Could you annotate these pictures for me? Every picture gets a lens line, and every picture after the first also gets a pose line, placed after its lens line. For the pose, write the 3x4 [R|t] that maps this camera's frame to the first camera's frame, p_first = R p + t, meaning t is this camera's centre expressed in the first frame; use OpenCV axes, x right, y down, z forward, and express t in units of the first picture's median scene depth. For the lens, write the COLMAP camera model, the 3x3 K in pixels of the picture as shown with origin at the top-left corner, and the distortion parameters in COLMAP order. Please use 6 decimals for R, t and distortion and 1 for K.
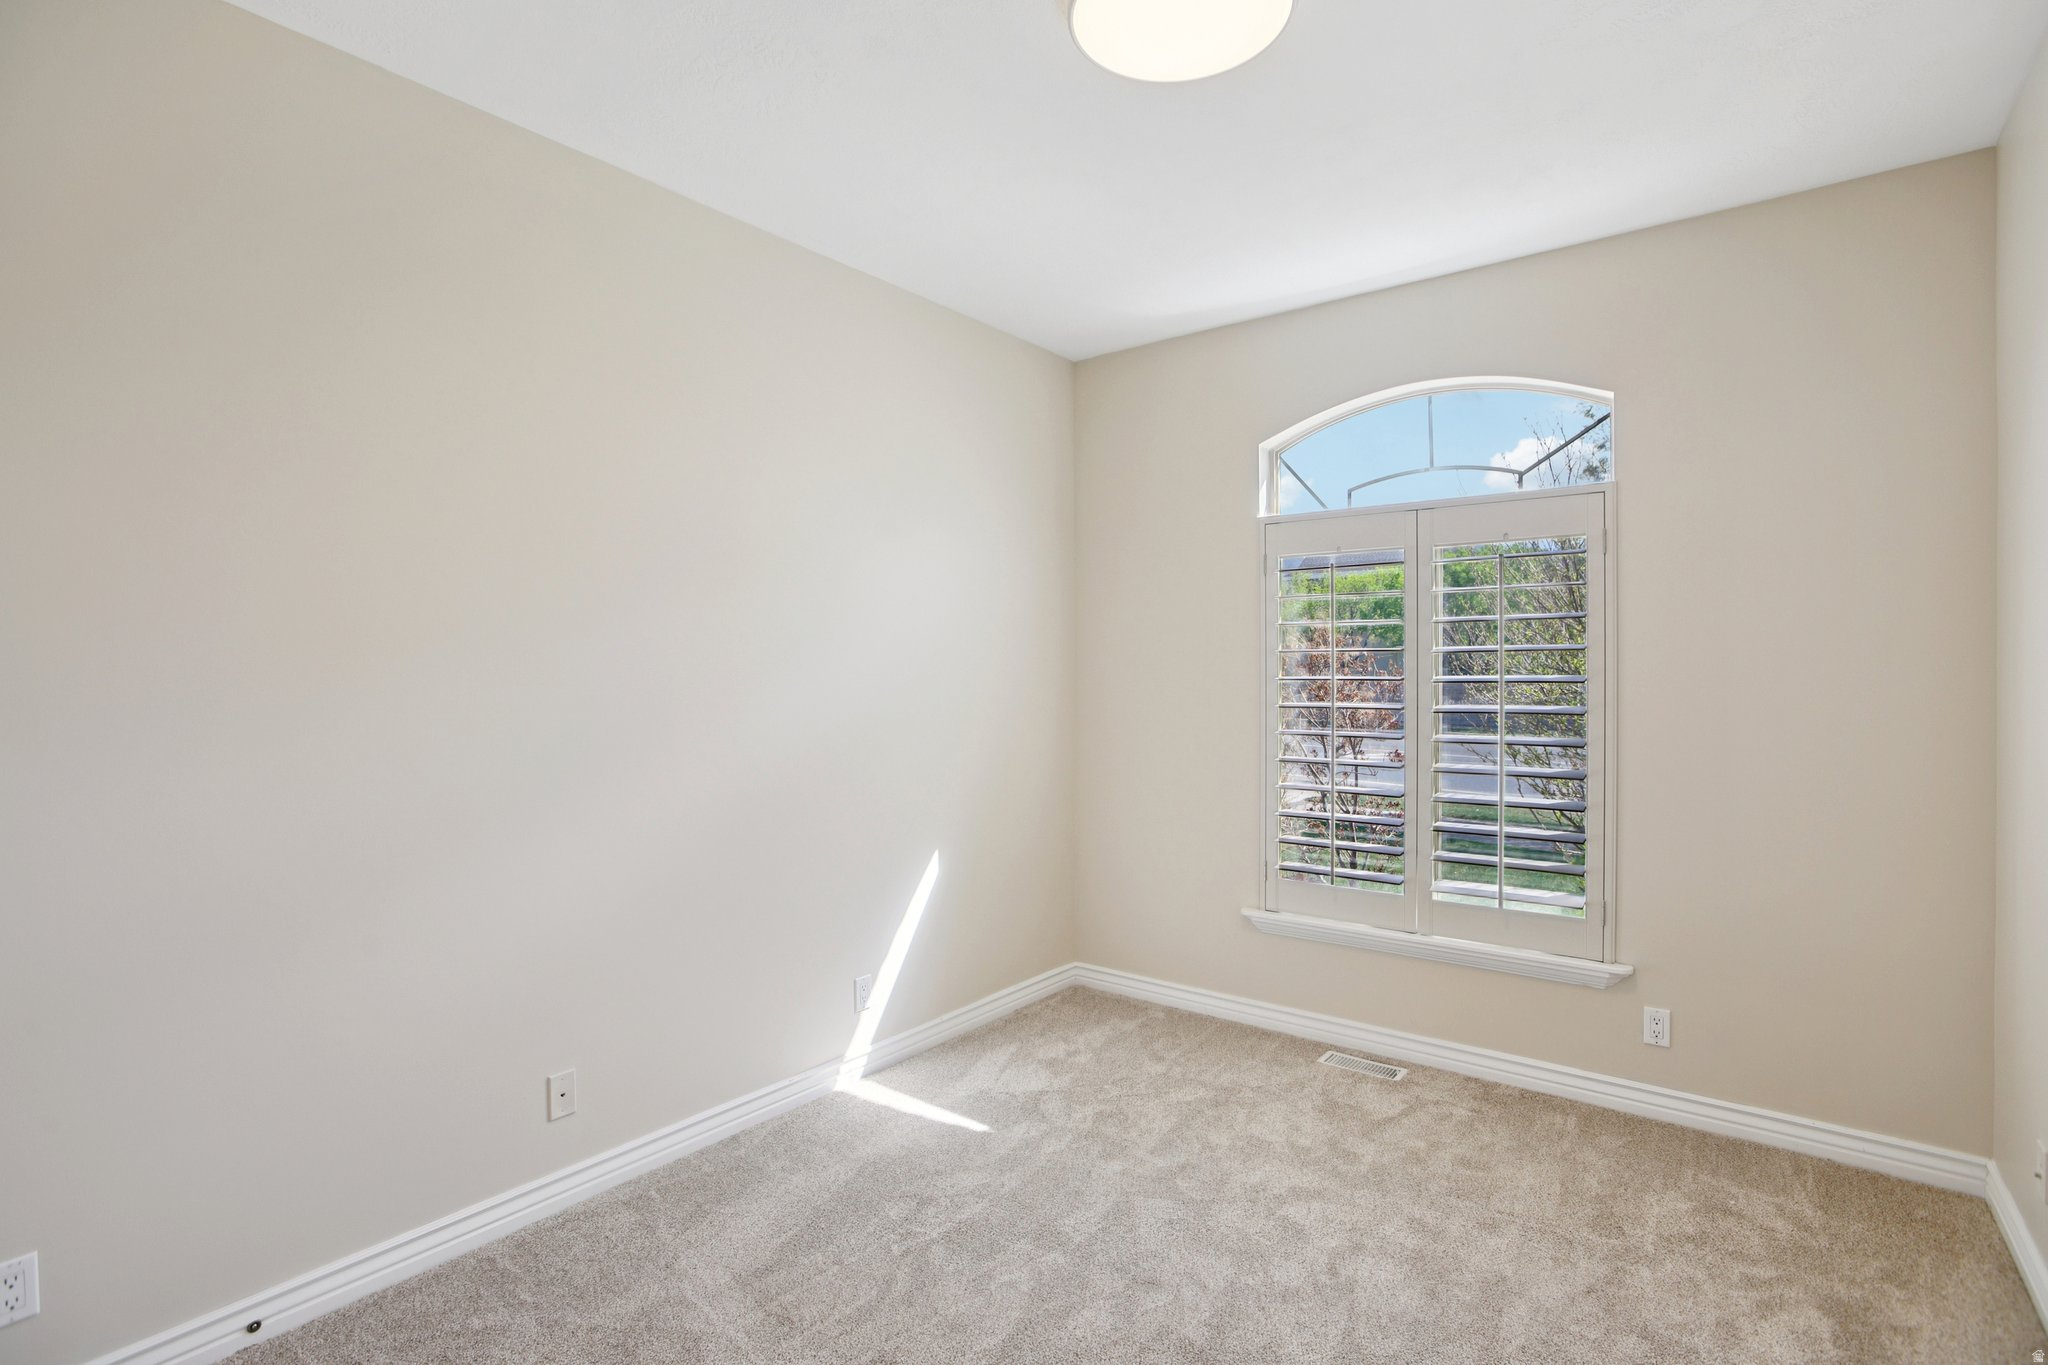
lens RADIAL K [[964.9, 0, 1019.6], [0, 964.9, 675.0], [0, 0, 1]] dist [-0.056808, 0.025414]
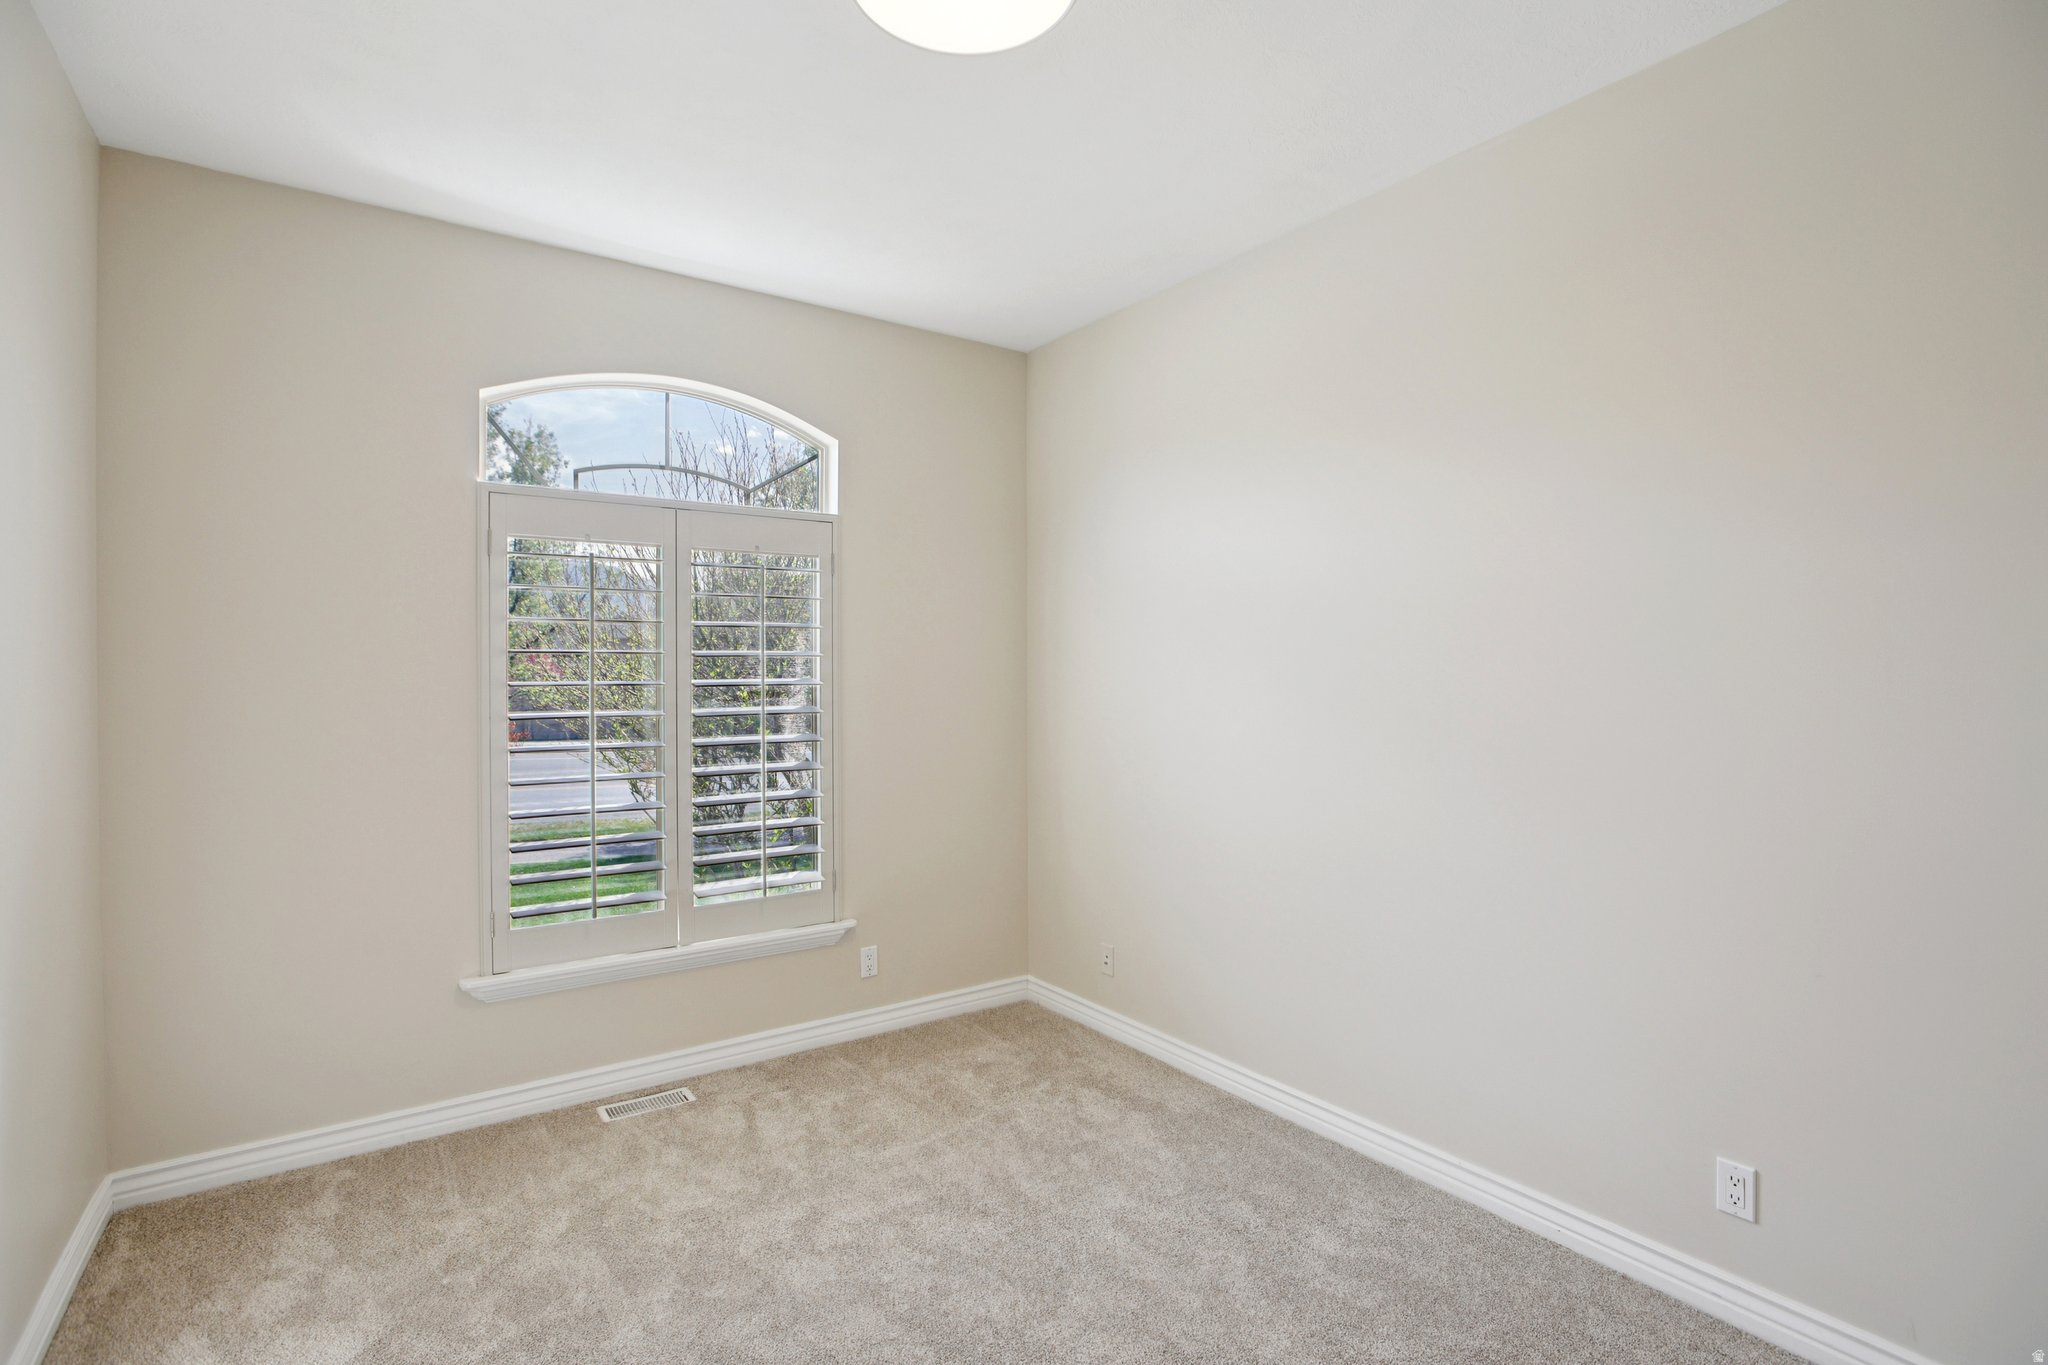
lens RADIAL K [[964.9, 0, 1019.6], [0, 964.9, 675.0], [0, 0, 1]] dist [-0.056808, 0.025414]
pose [[0.290035, -0.000459, 0.957016, -0.418861], [0.007799, 0.999968, -0.001884, -0.000096], [-0.956984, 0.008010, 0.290029, 0.389720]]
